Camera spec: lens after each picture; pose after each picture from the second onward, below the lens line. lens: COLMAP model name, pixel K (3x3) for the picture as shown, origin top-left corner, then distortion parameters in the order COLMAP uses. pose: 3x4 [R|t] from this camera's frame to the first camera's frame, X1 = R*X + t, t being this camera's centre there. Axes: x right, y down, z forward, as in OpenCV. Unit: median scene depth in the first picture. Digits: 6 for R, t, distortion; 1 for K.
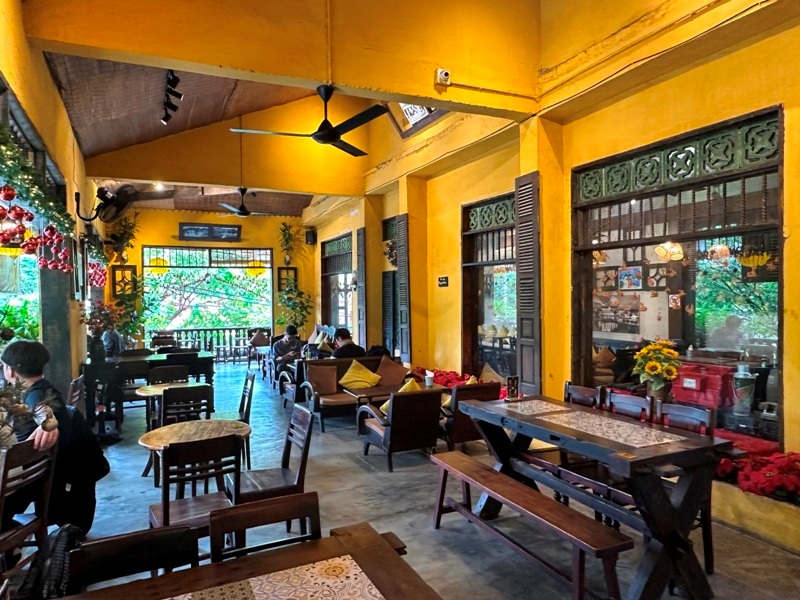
lens RADIAL K [[534.8, 0, 397.9], [0, 534.8, 301.8], [0, 0, 1]] dist [0.005077, -0.001834]
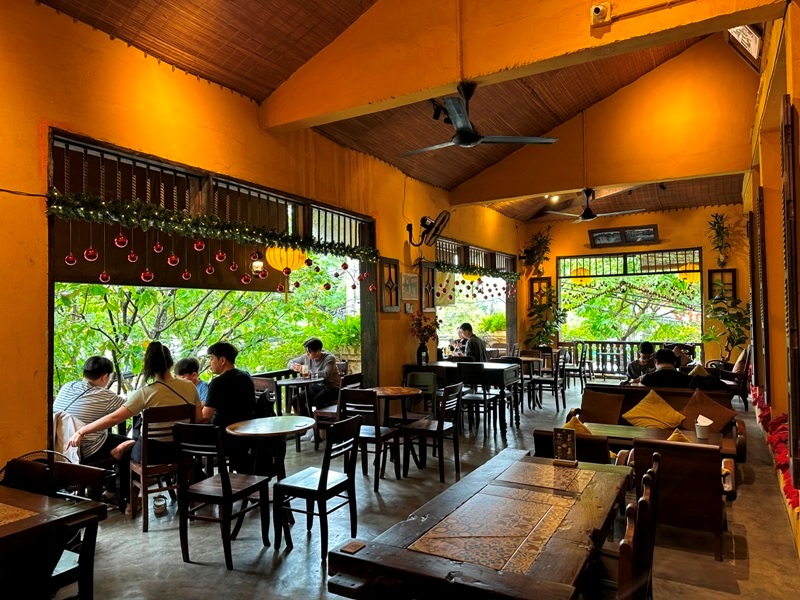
lens RADIAL K [[563.5, 0, 400.1], [0, 563.5, 298.7], [0, 0, 1]] dist [0.045543, -0.074561]
pose [[0.580935, -0.016760, -0.813778, 0.216099], [0.000522, 0.999795, -0.020218, -0.004044], [0.813950, 0.011321, 0.580825, 0.125160]]
